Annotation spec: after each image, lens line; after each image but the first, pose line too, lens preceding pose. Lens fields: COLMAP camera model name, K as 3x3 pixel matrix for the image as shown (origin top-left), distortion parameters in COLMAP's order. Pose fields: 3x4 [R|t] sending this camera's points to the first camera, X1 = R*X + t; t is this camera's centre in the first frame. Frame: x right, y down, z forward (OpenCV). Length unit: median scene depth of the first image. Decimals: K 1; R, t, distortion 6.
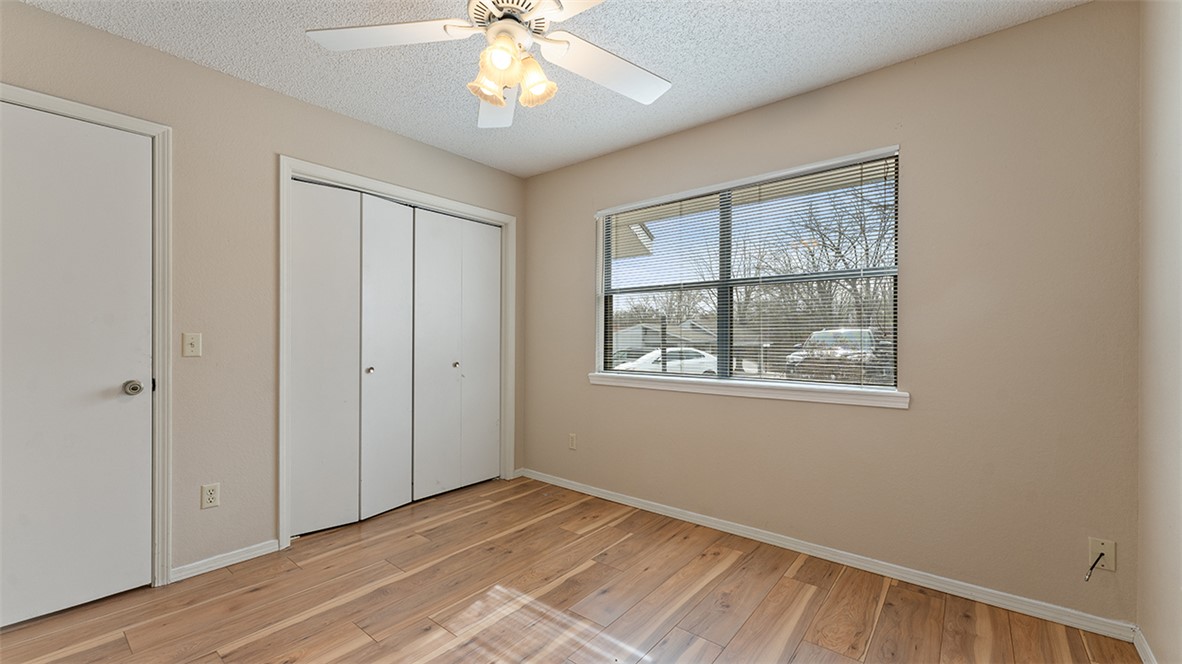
lens RADIAL K [[475.4, 0, 591.0], [0, 475.4, 332.0], [0, 0, 1]] dist [0.000819, 0.000433]
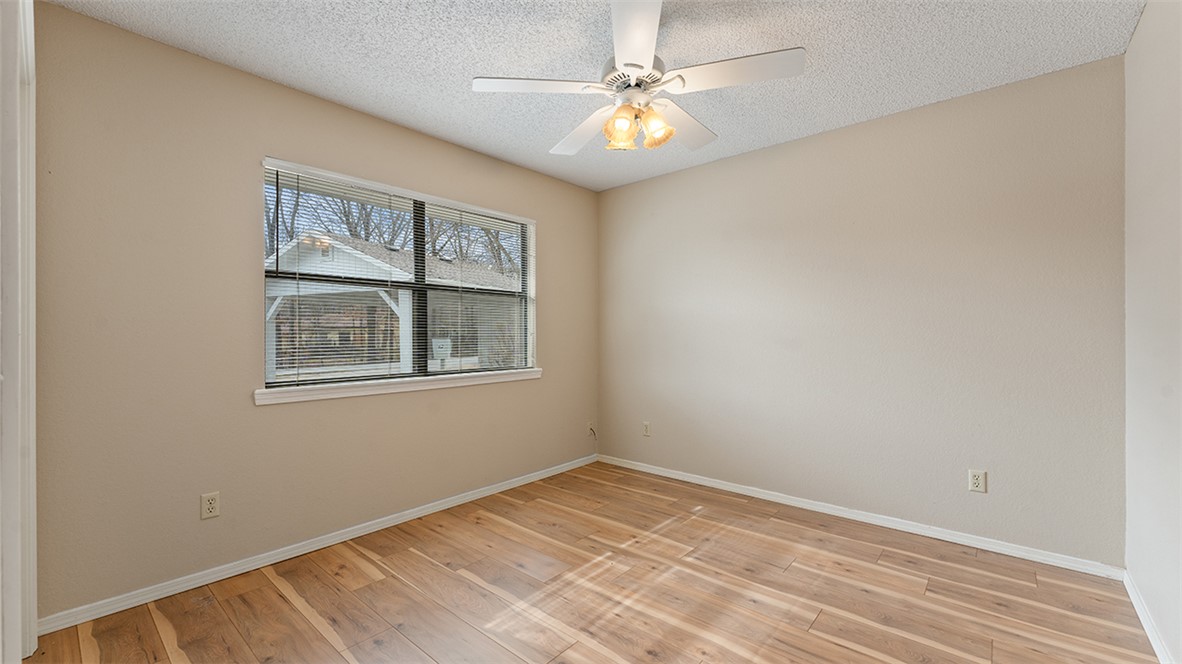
lens RADIAL K [[475.4, 0, 591.0], [0, 475.4, 332.0], [0, 0, 1]] dist [0.000819, 0.000433]
pose [[0.026774, 0.005780, 0.999625, -0.925103], [-0.007476, 0.999956, -0.005581, 0.004862], [-0.999614, -0.007324, 0.026817, 0.694105]]
